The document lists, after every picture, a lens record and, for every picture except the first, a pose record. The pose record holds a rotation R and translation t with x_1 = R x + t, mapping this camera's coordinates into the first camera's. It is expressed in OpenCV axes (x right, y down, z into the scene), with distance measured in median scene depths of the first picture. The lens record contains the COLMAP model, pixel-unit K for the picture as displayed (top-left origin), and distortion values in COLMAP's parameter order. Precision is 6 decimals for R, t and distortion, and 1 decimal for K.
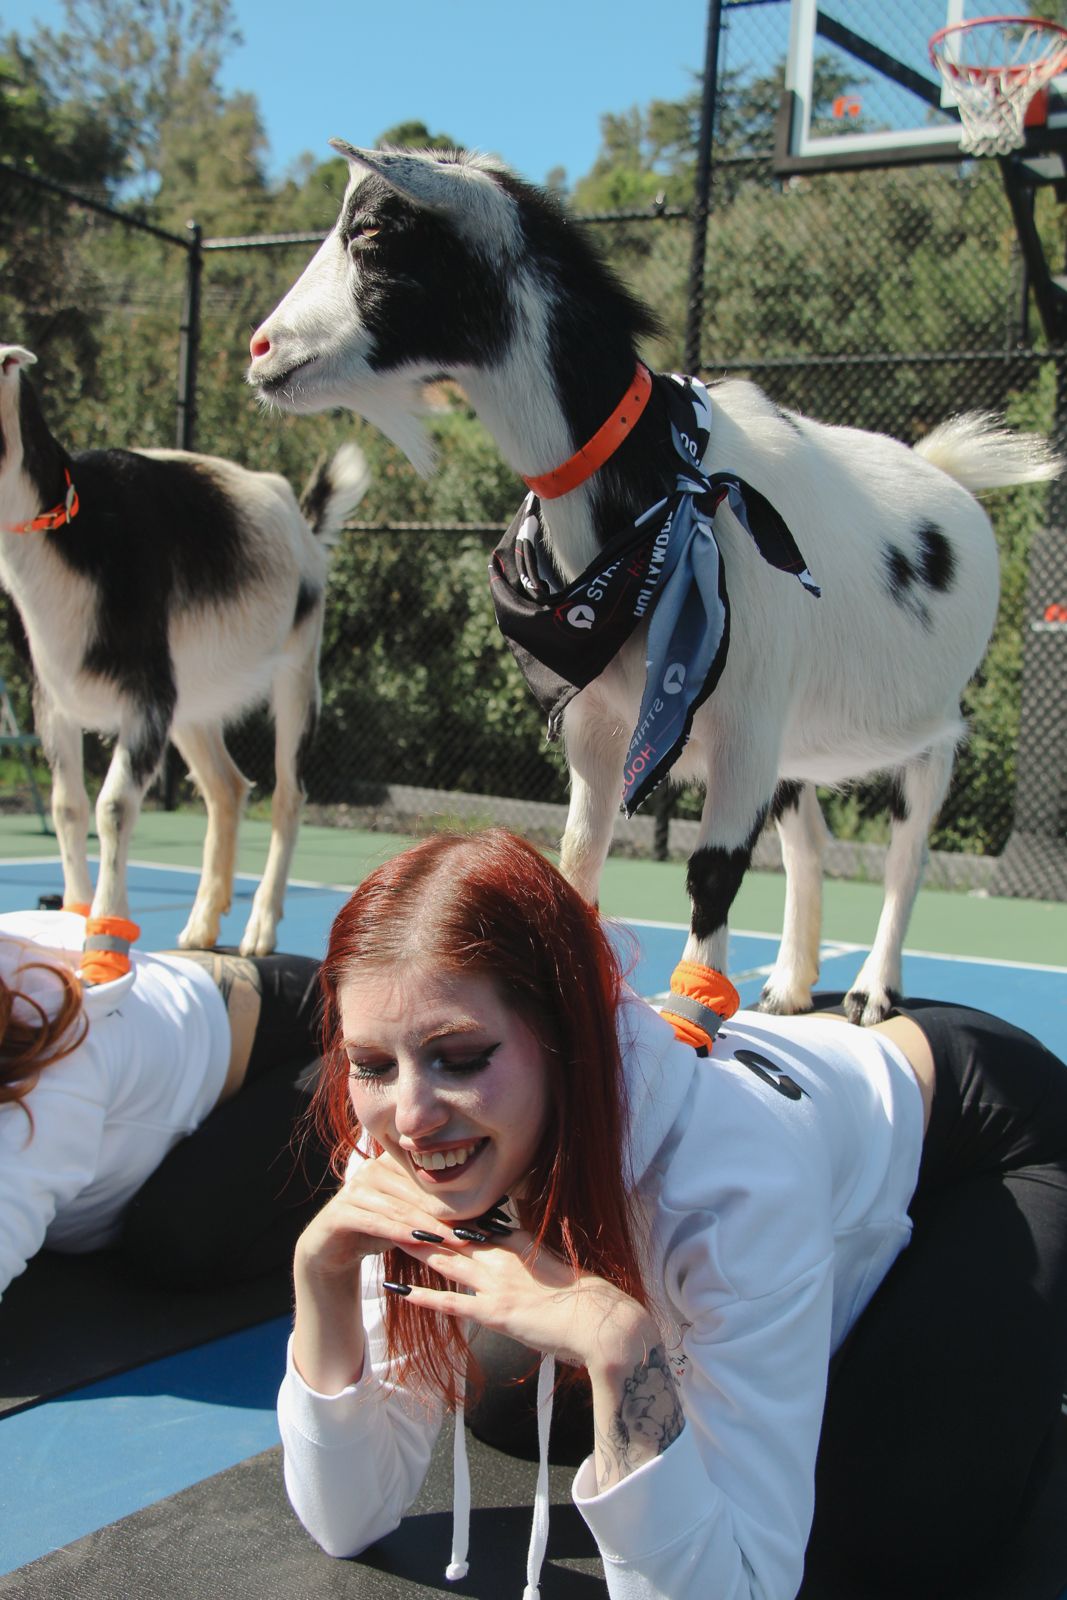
lens RADIAL K [[1954.2, 0, 529.9], [0, 1954.2, 793.2], [0, 0, 1]] dist [0.023038, 0.000000]
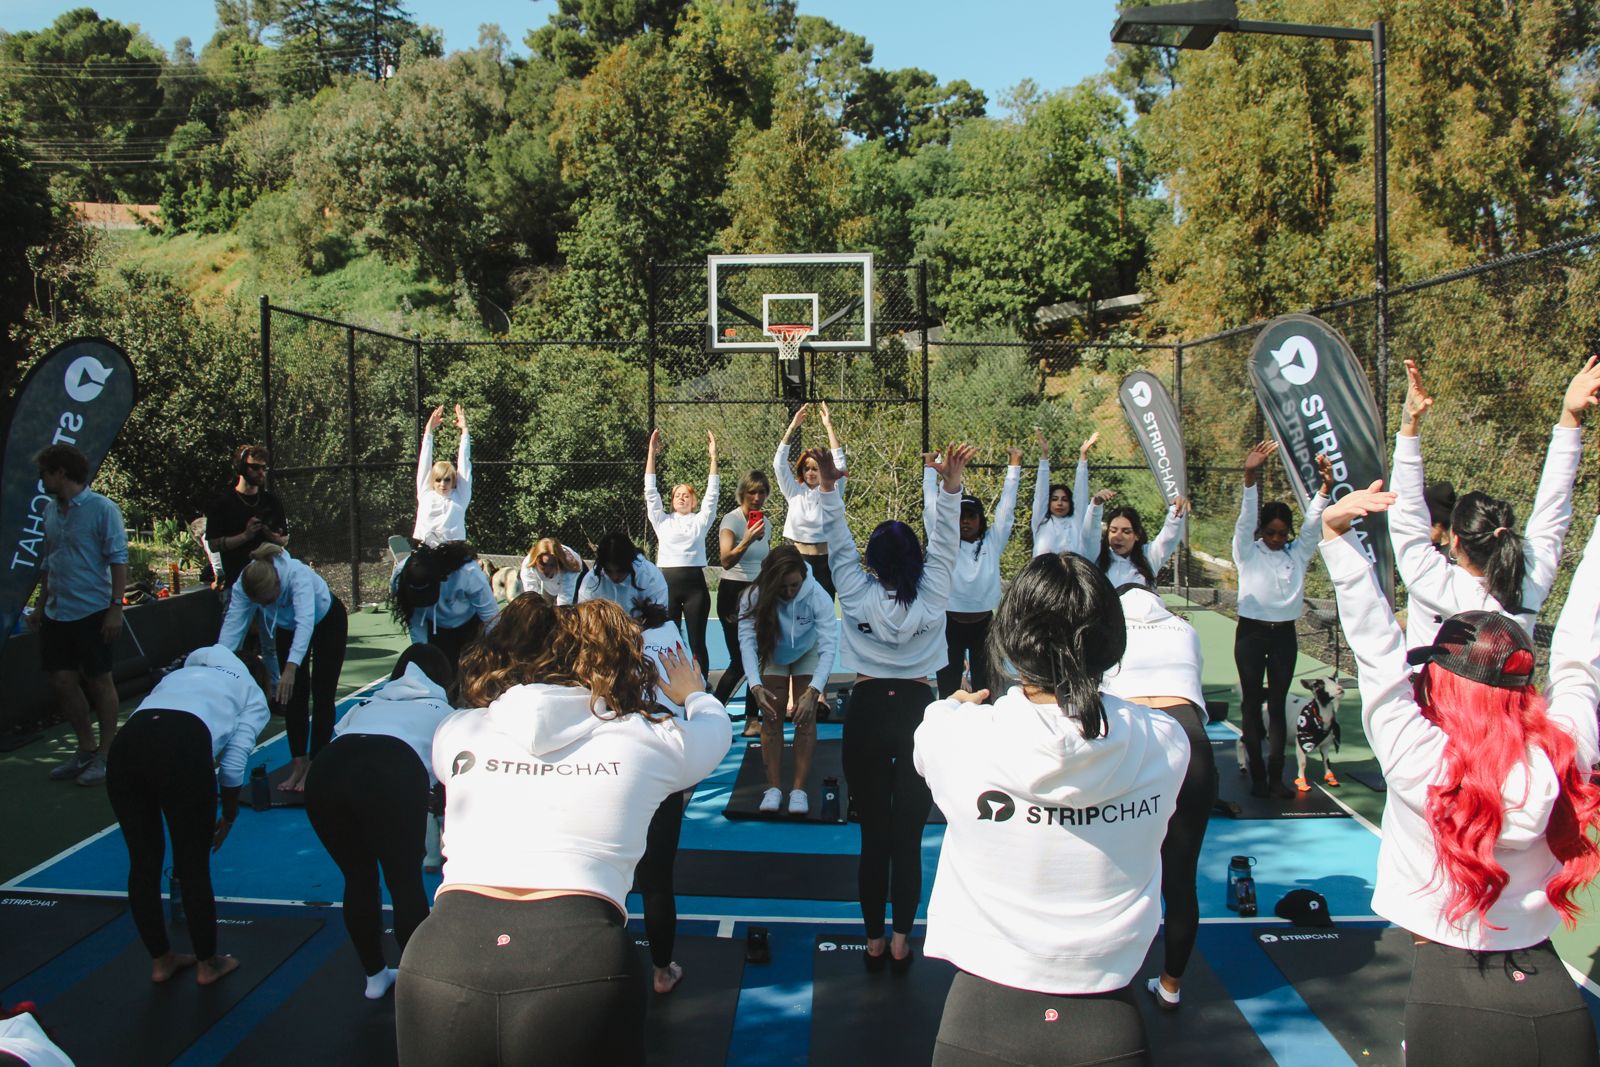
lens RADIAL K [[1954.2, 0, 798.6], [0, 1954.2, 533.1], [0, 0, 1]] dist [0.023038, 0.000000]
pose [[0.874889, -0.113887, 0.470743, -0.348073], [0.073390, 0.991910, 0.103576, -0.106333], [-0.478730, -0.056070, 0.876170, -0.484963]]
